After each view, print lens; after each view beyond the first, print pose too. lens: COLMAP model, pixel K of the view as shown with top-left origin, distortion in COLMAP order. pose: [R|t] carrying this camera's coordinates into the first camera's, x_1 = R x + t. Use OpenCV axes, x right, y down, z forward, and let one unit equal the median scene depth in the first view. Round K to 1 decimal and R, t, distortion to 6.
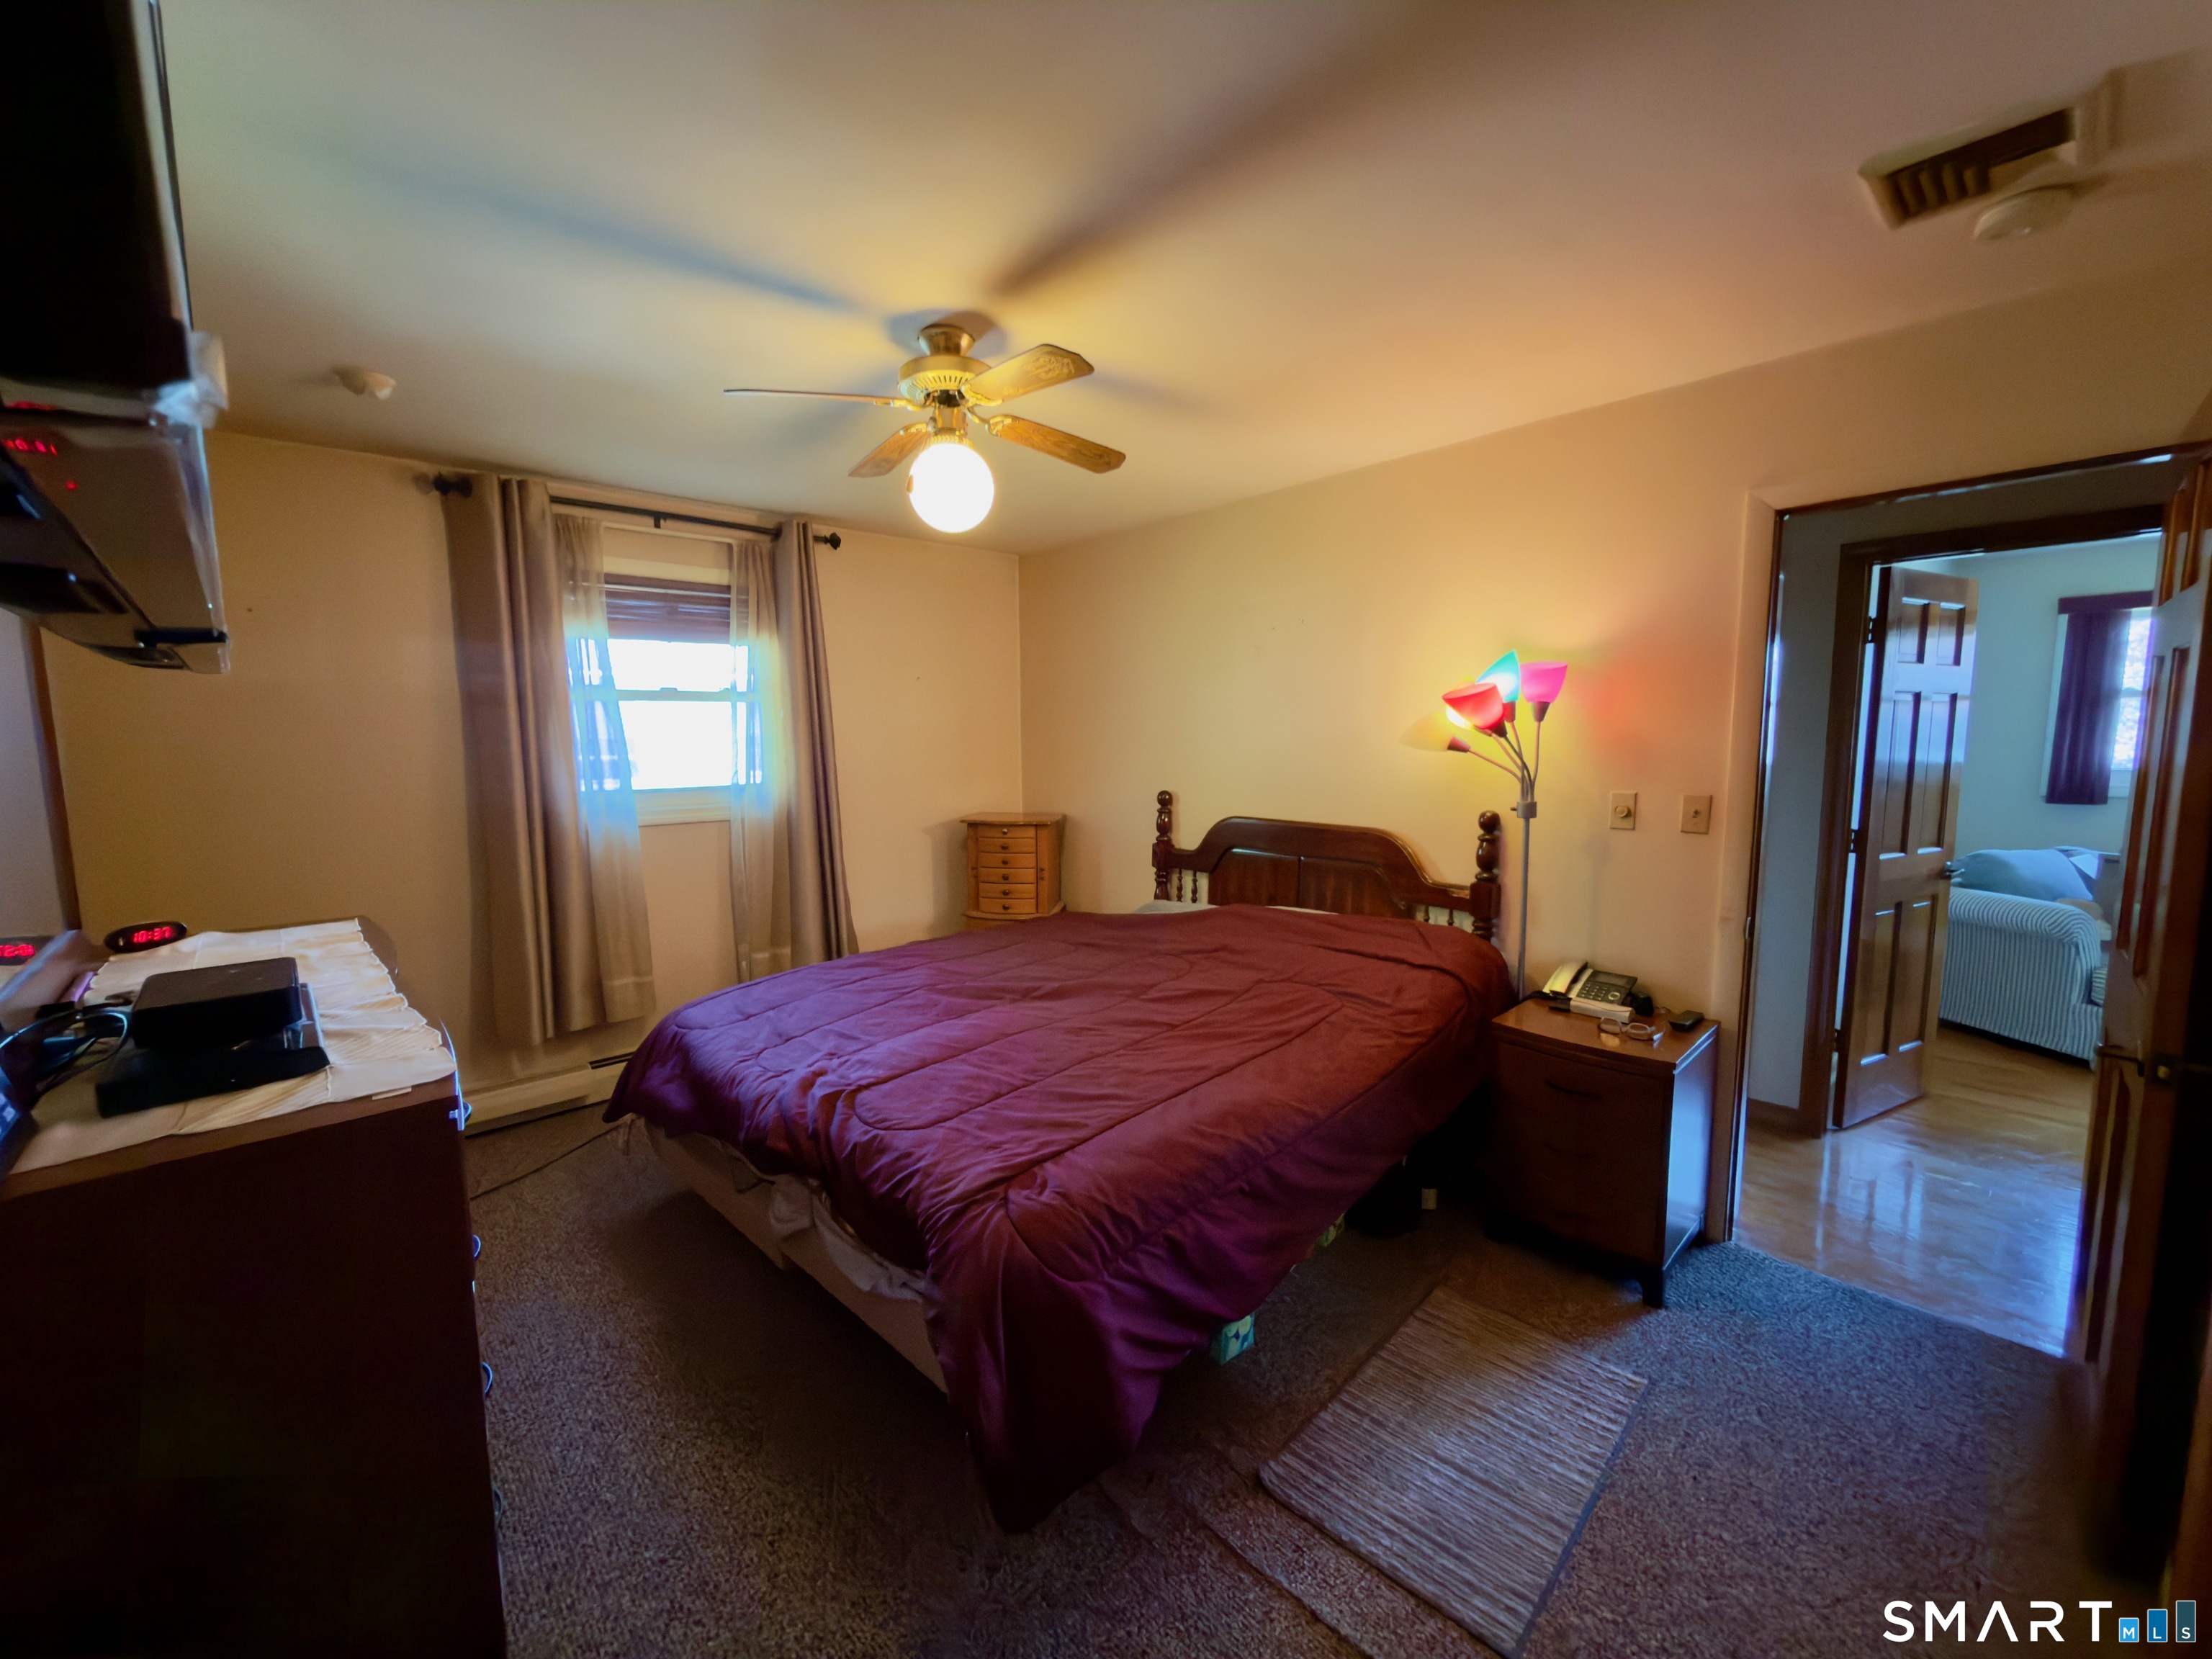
lens RADIAL K [[891.6, 0, 1106.0], [0, 891.6, 829.5], [0, 0, 1]] dist [0.000866, 0.000084]
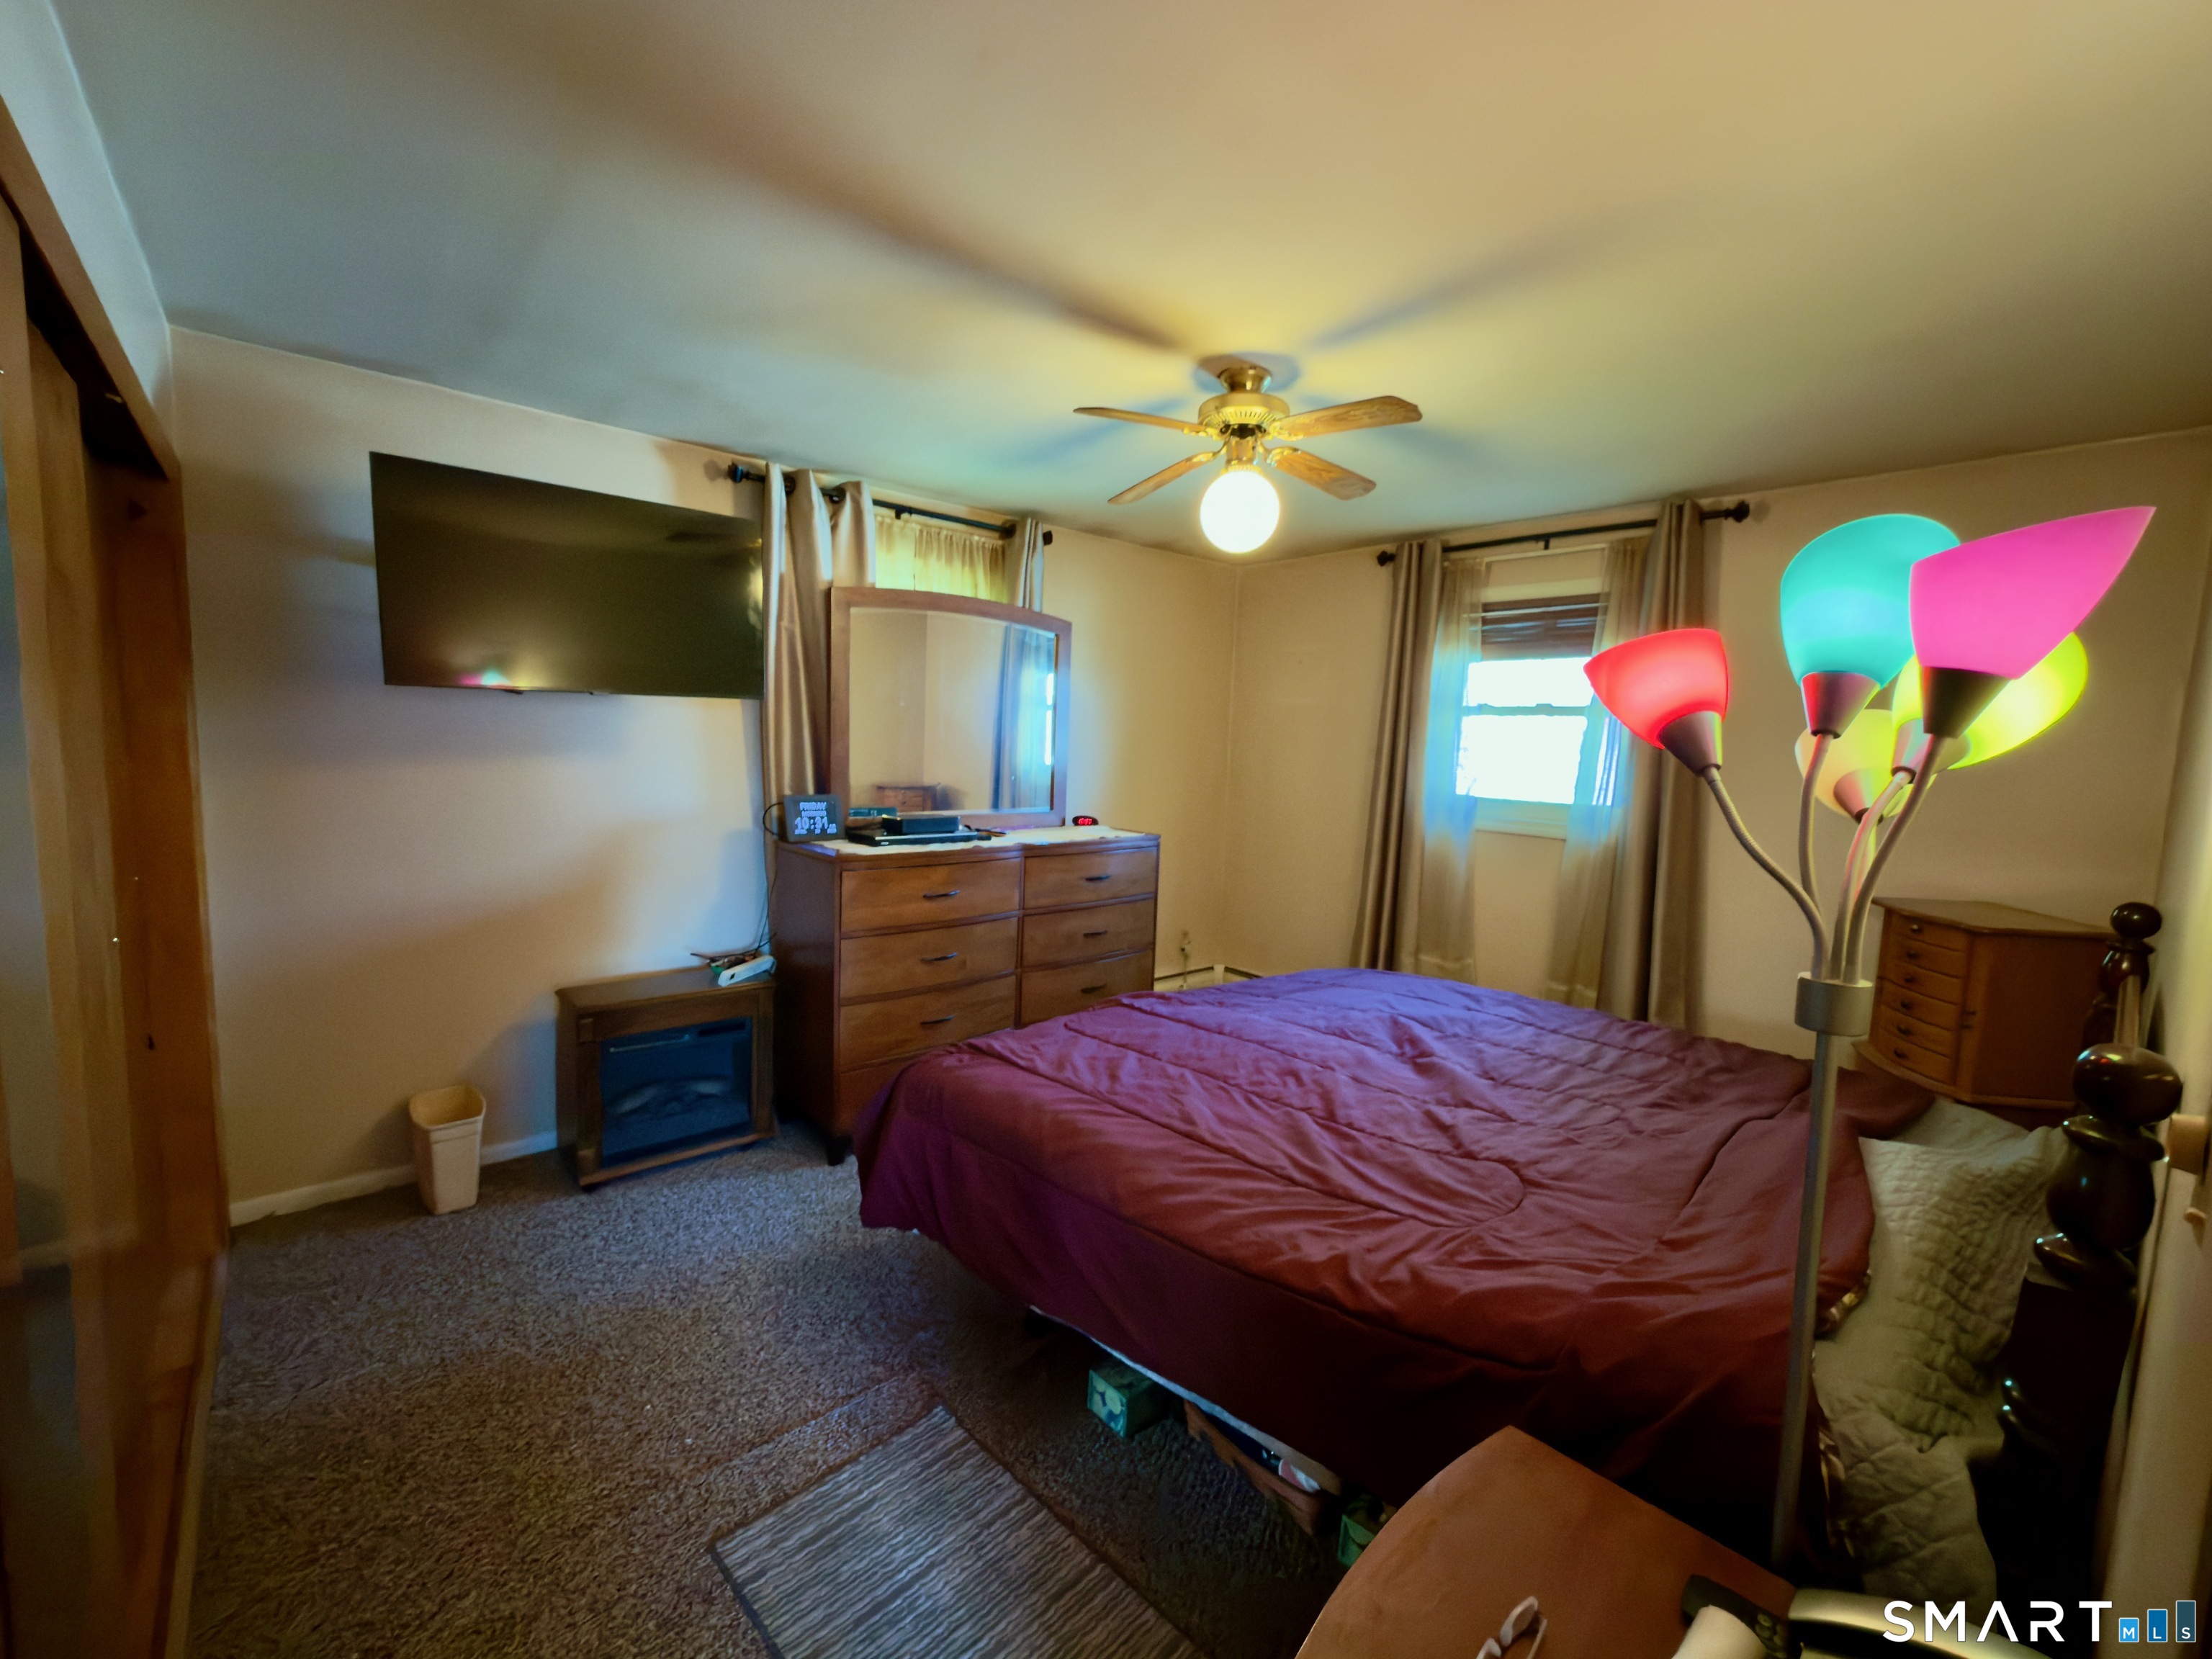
lens RADIAL K [[912.5, 0, 1108.0], [0, 912.5, 832.3], [0, 0, 1]] dist [-0.001213, -0.000064]
pose [[-0.014975, 0.112673, -0.993519, 0.725804], [-0.147347, 0.982534, 0.113648, -0.074537], [0.988972, 0.148094, 0.001889, 0.664831]]
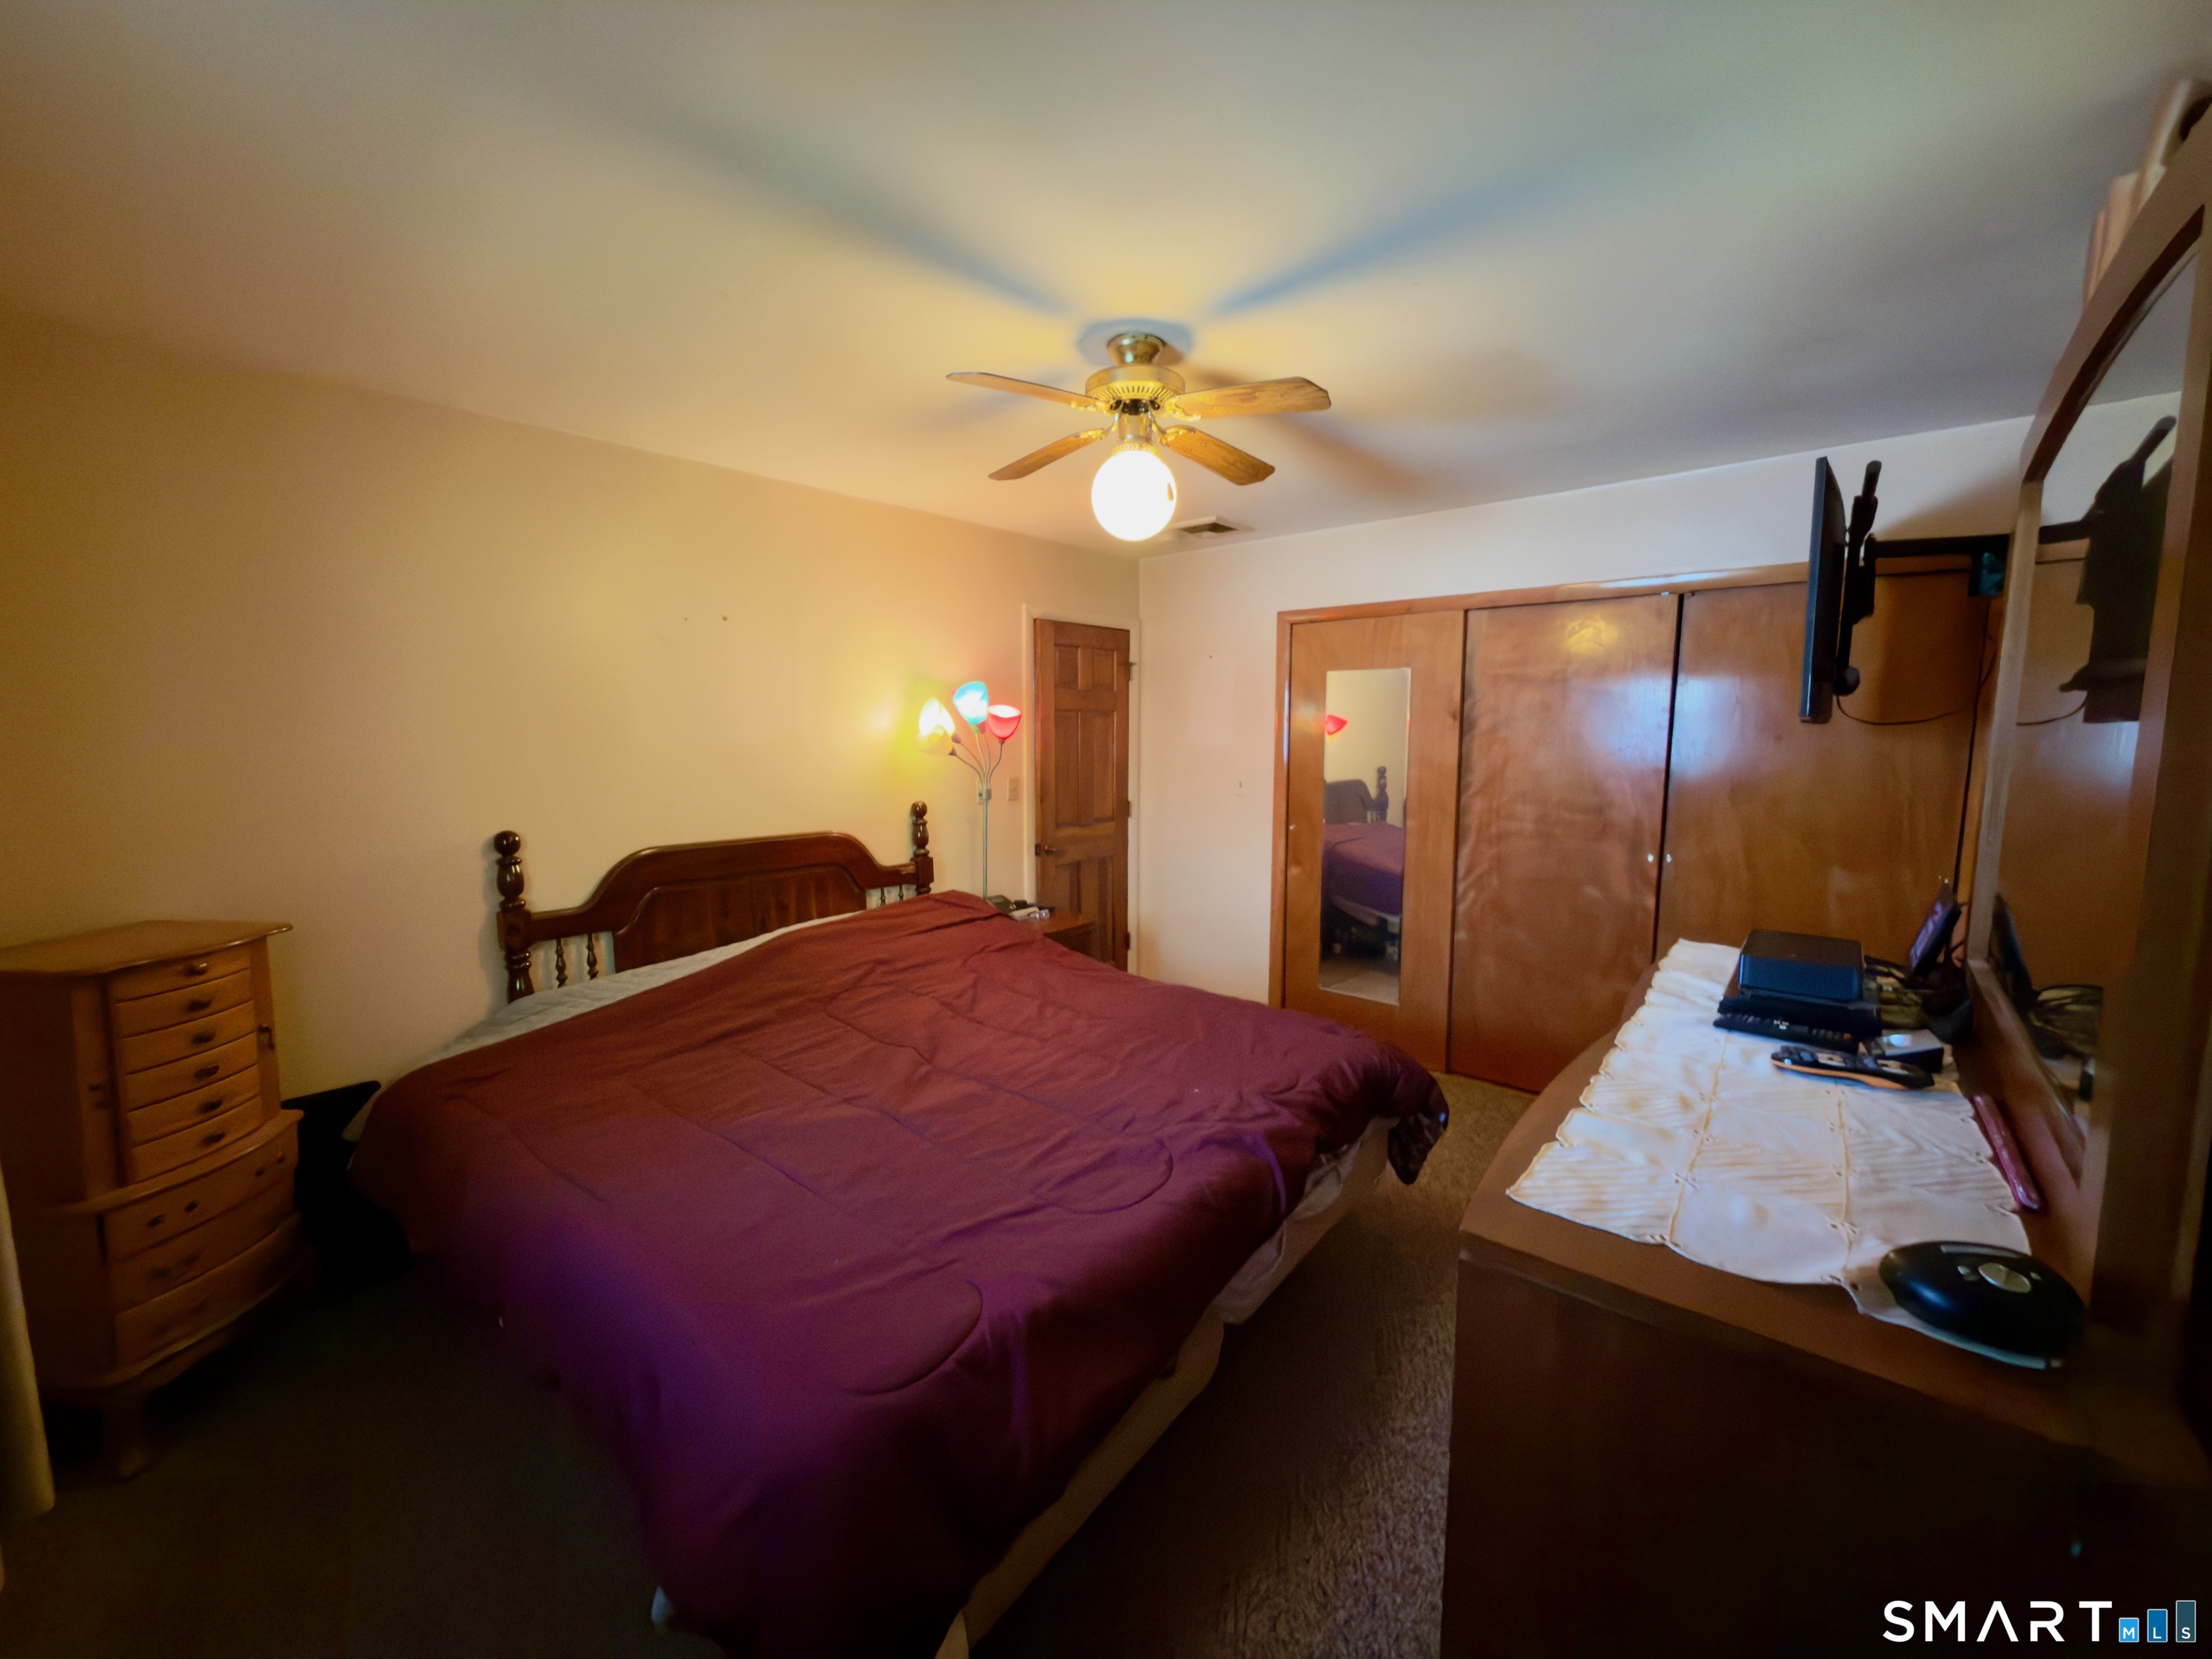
lens RADIAL K [[891.6, 0, 1106.0], [0, 891.6, 829.5], [0, 0, 1]] dist [0.000866, 0.000084]
pose [[-0.125318, -0.100160, 0.987048, -0.882168], [0.109504, 0.987416, 0.114100, -0.098844], [-0.986055, 0.122385, -0.112773, 0.881321]]
